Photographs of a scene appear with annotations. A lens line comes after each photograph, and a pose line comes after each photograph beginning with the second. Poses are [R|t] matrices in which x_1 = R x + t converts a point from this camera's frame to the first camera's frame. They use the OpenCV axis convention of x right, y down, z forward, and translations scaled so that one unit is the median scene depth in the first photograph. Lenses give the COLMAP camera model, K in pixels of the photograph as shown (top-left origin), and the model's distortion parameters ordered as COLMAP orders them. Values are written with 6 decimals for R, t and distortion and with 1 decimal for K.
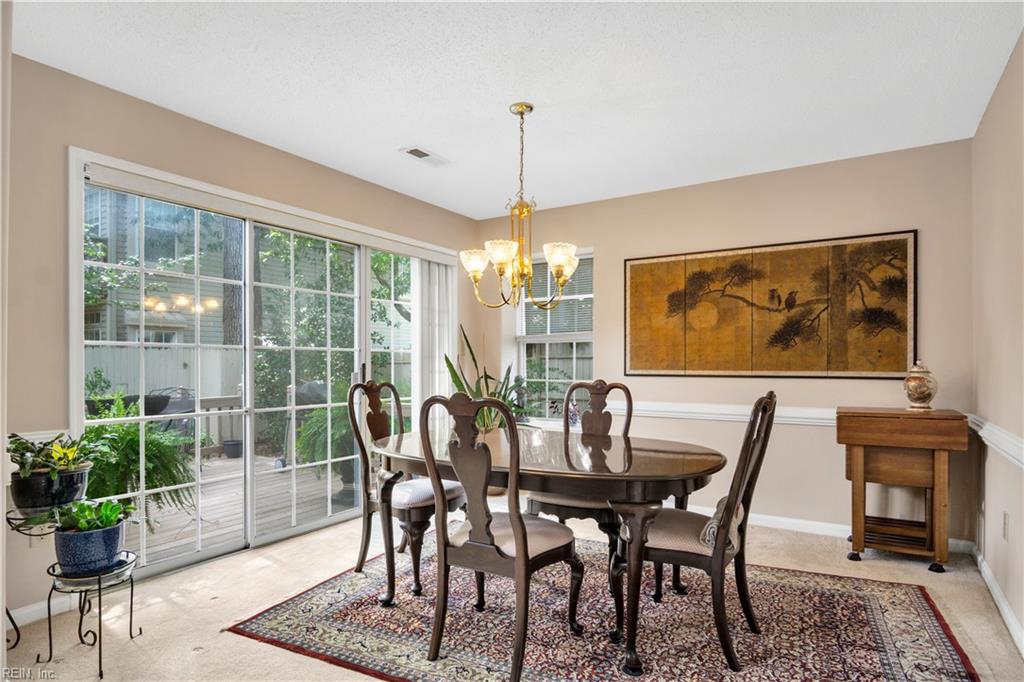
lens RADIAL K [[562.2, 0, 500.0], [0, 562.2, 363.7], [0, 0, 1]] dist [-0.013341, -0.001442]
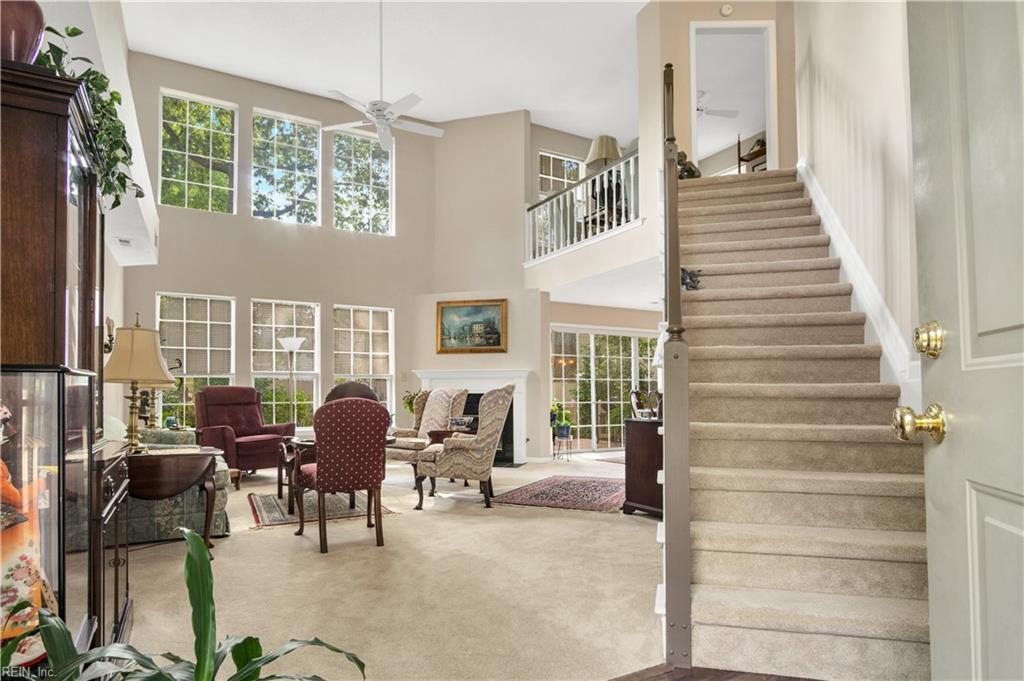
lens RADIAL K [[562.2, 0, 517.7], [0, 562.2, 380.9], [0, 0, 1]] dist [-0.013341, -0.001442]
pose [[0.893985, -0.020995, -0.447605, 0.432556], [0.006853, 0.999426, -0.033192, 0.064458], [0.448045, 0.026606, 0.893615, -1.556772]]
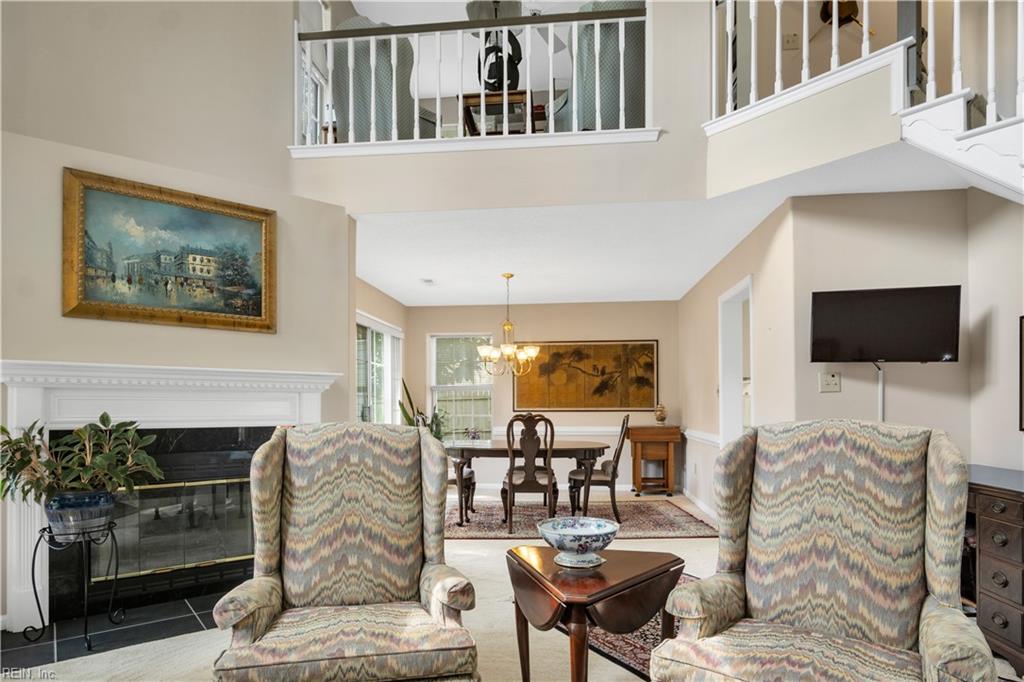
lens RADIAL K [[577.3, 0, 501.5], [0, 577.3, 402.1], [0, 0, 1]] dist [-0.004197, -0.003657]
pose [[0.895003, -0.001621, 0.446057, -0.716320], [0.005541, 0.999957, -0.007485, 0.007147], [-0.446026, 0.009170, 0.894973, -0.651478]]
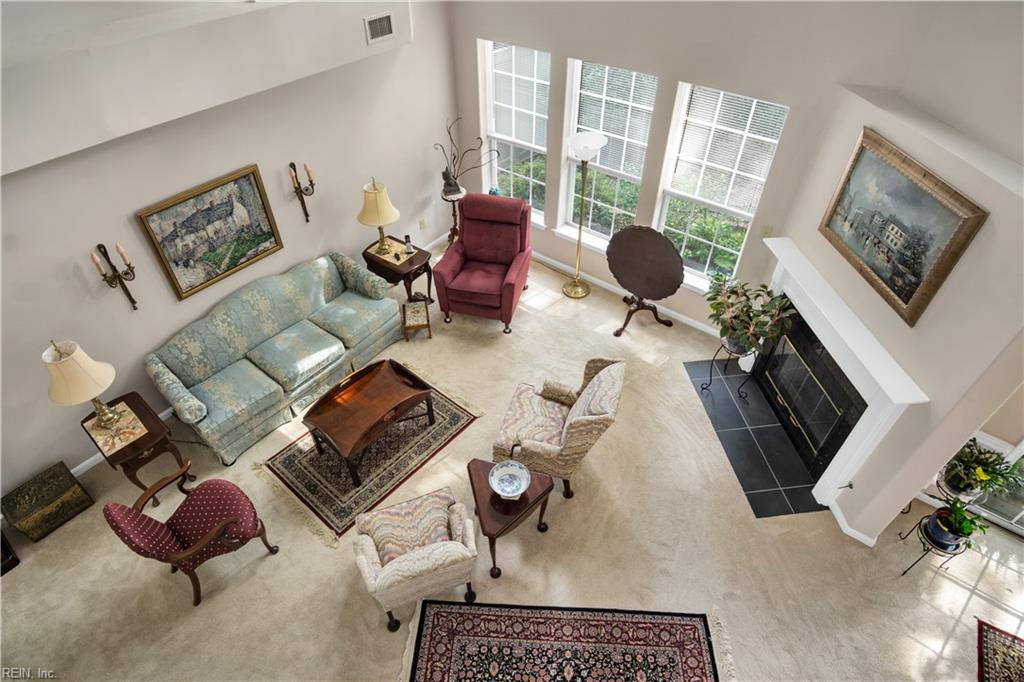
lens RADIAL K [[562.2, 0, 505.8], [0, 562.2, 341.3], [0, 0, 1]] dist [-0.013341, -0.001442]
pose [[-0.094136, 0.679504, -0.727608, 0.148619], [0.001675, 0.730960, 0.682418, -0.752053], [0.995558, 0.063021, -0.069948, -0.169641]]
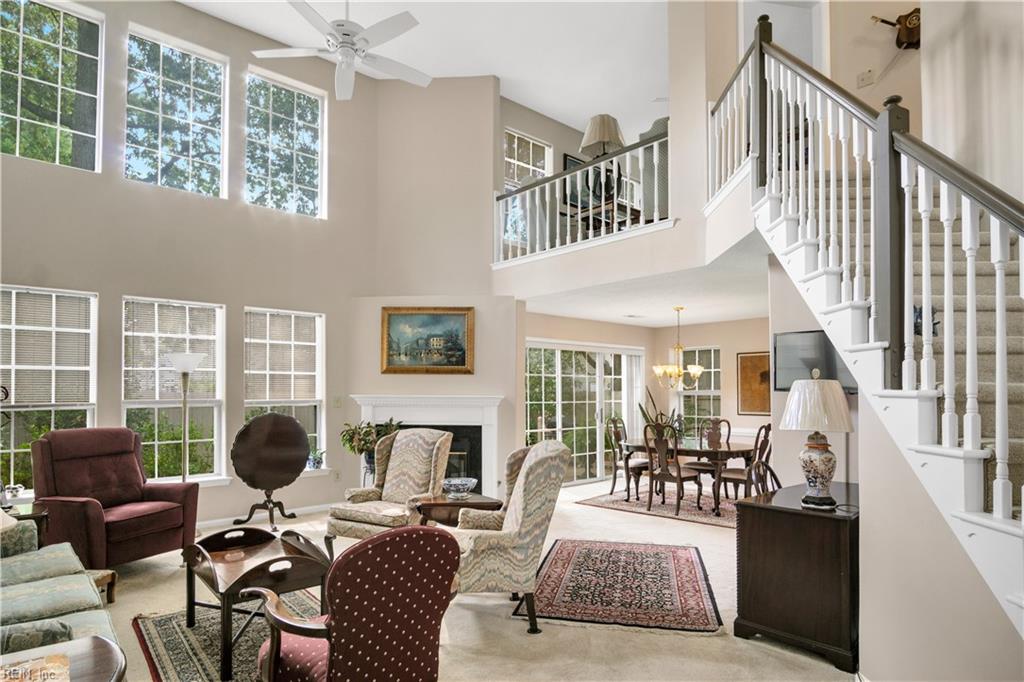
lens RADIAL K [[562.2, 0, 514.4], [0, 562.2, 382.9], [0, 0, 1]] dist [-0.013341, -0.001442]
pose [[0.966193, -0.005936, -0.257750, -0.019758], [0.000446, 0.999772, -0.021353, -0.057689], [0.257818, 0.020516, 0.965976, -1.282009]]
